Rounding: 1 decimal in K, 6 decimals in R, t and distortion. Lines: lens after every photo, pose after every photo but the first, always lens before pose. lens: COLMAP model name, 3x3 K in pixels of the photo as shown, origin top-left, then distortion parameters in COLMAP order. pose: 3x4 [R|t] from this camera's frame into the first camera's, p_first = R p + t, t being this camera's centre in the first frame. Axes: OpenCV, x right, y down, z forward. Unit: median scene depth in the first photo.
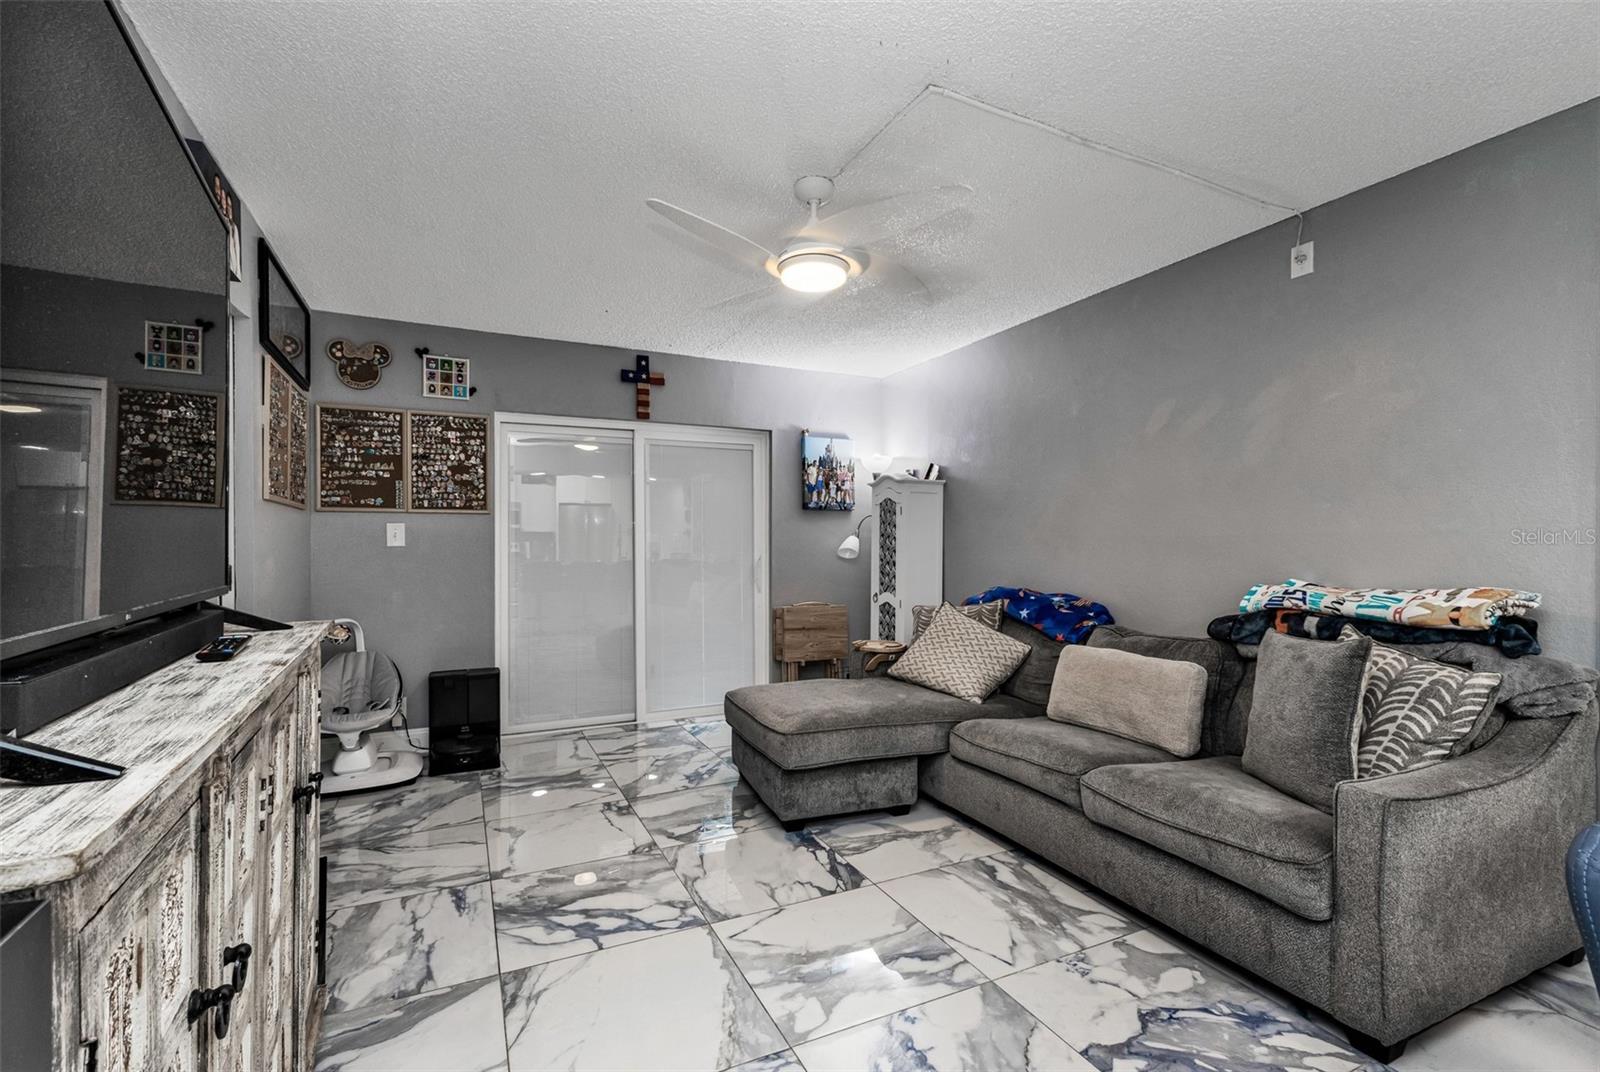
lens RADIAL K [[711.7, 0, 797.2], [0, 711.7, 547.0], [0, 0, 1]] dist [0.009226, 0.000251]
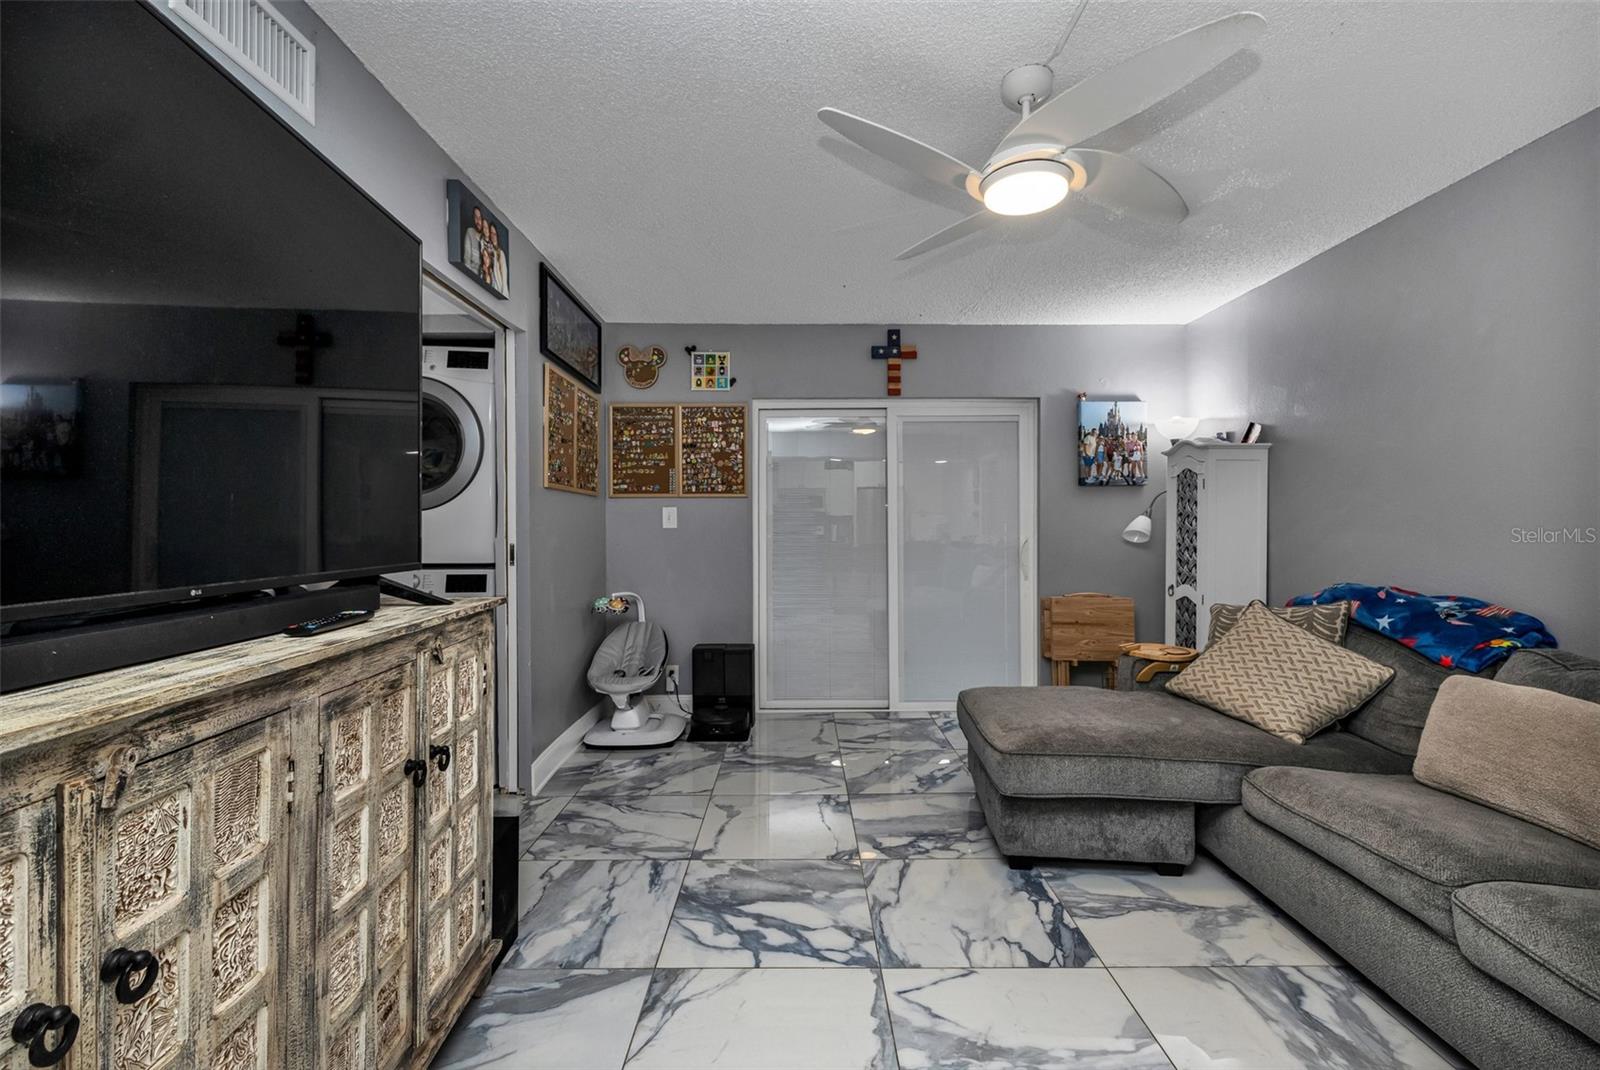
lens RADIAL K [[695.9, 0, 803.3], [0, 695.9, 529.2], [0, 0, 1]] dist [0.009677, 0.000215]
pose [[0.905594, 0.000599, -0.424145, 0.100507], [-0.000686, 1.000000, -0.000052, 0.000992], [0.424145, 0.000338, 0.905594, 0.135987]]
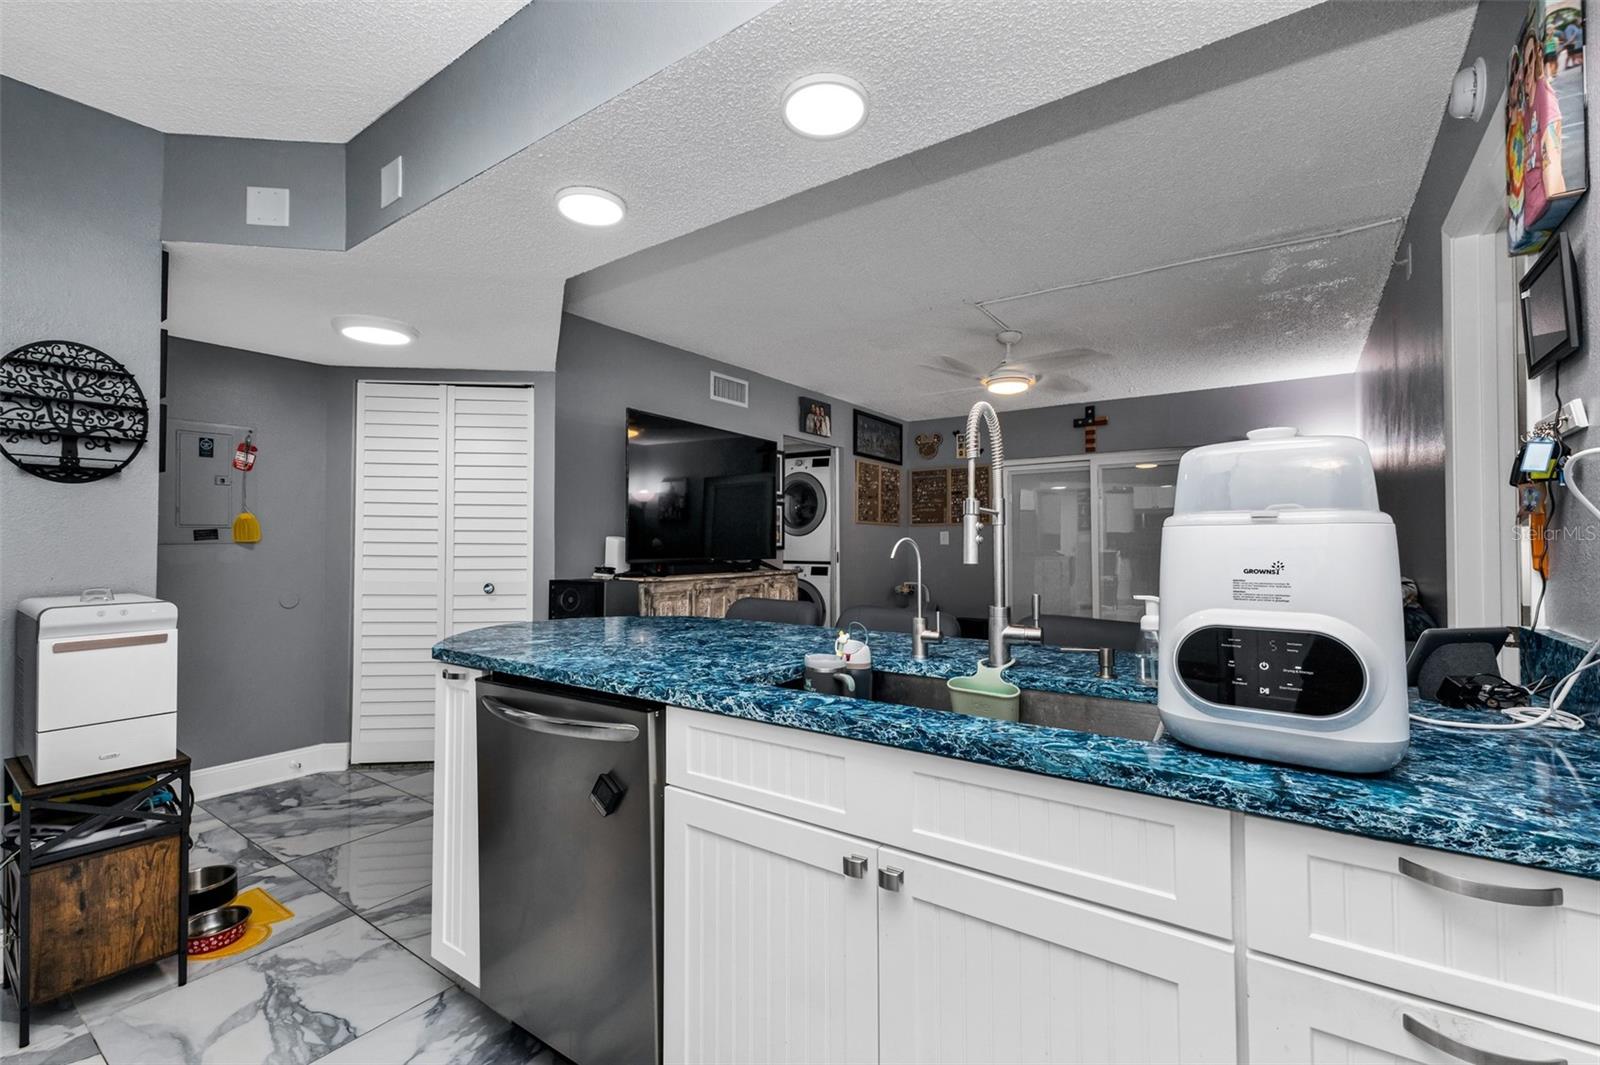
lens RADIAL K [[689.2, 0, 800.0], [0, 689.2, 532.5], [0, 0, 1]] dist [-0.000120, 0.000058]
pose [[0.485466, -0.013288, -0.874155, 0.939596], [-0.004847, 0.999828, -0.017890, 0.001792], [0.874242, 0.012922, 0.485318, -0.182899]]
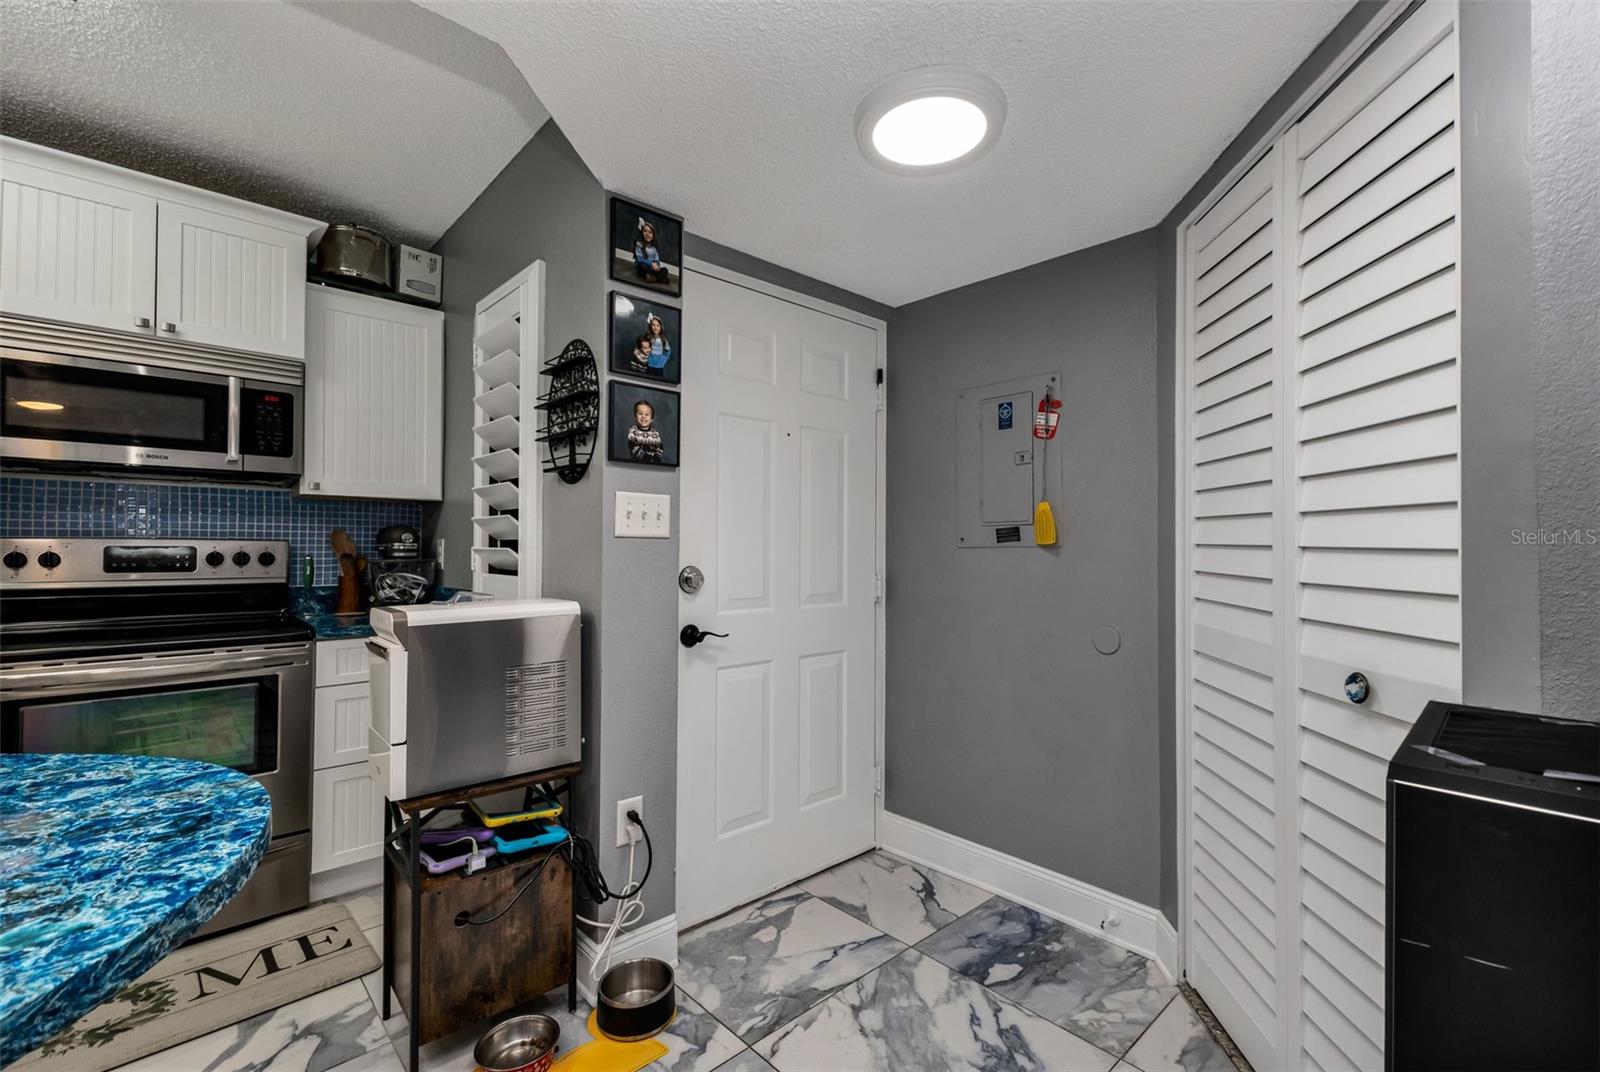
lens RADIAL K [[702.3, 0, 800.0], [0, 702.3, 536.0], [0, 0, 1]] dist [0.013332, -0.000139]
pose [[-0.954757, -0.006250, -0.297322, 0.097475], [-0.003894, 0.999956, -0.008514, -0.000234], [0.297362, -0.006971, -0.954739, 0.186544]]
